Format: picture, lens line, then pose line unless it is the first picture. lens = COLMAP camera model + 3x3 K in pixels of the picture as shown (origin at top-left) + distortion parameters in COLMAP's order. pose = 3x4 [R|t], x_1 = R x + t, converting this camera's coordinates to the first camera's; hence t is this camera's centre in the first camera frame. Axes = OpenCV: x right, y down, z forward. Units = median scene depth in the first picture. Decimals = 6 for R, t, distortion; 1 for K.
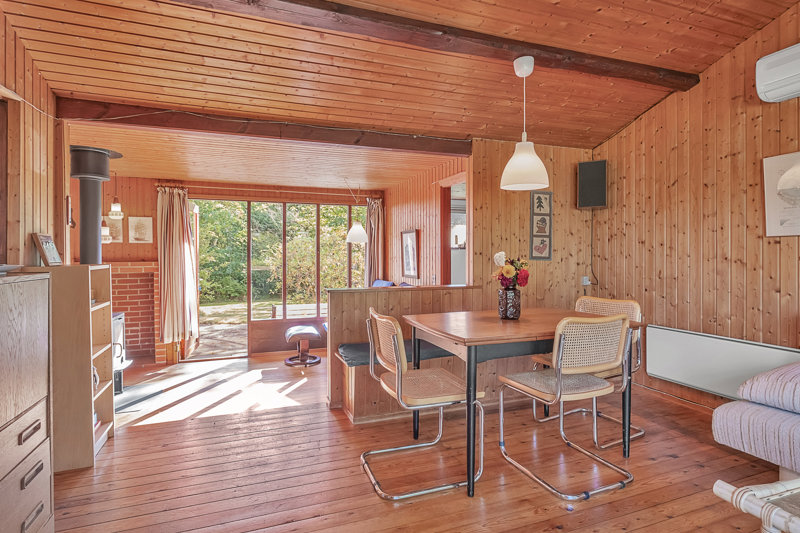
lens RADIAL K [[410.2, 0, 400.1], [0, 410.2, 258.8], [0, 0, 1]] dist [-0.010457, 0.002032]
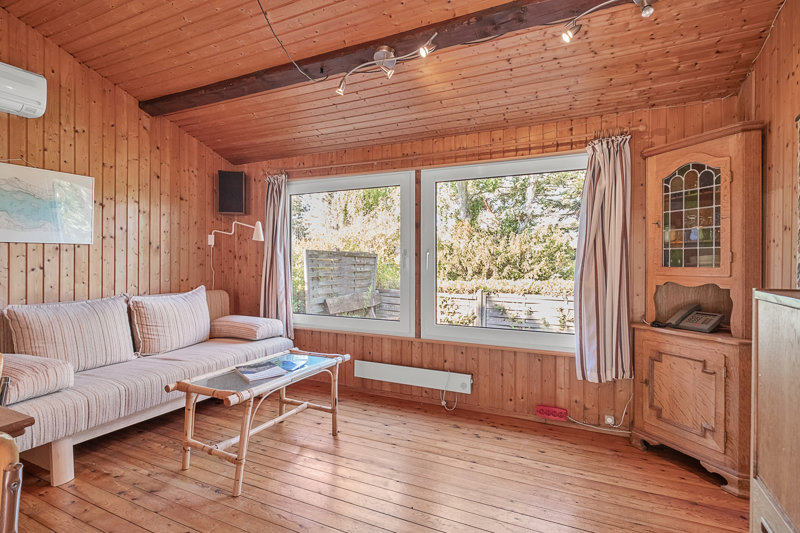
lens RADIAL K [[410.2, 0, 391.2], [0, 410.2, 262.7], [0, 0, 1]] dist [-0.010457, 0.002032]
pose [[-0.669602, -0.005616, 0.742698, -0.342235], [0.006242, 0.999894, 0.013189, -0.008056], [-0.742693, 0.013467, -0.669496, 0.611829]]
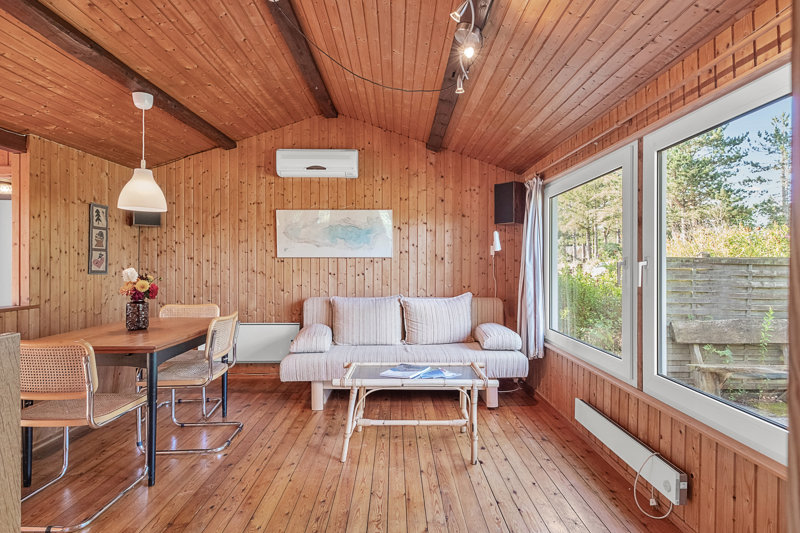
lens RADIAL K [[410.2, 0, 393.1], [0, 410.2, 266.8], [0, 0, 1]] dist [-0.010457, 0.002032]
pose [[0.357995, -0.003126, 0.933718, -0.414547], [0.005590, 0.999984, 0.001204, -0.014804], [-0.933707, 0.004789, 0.358007, -0.021675]]
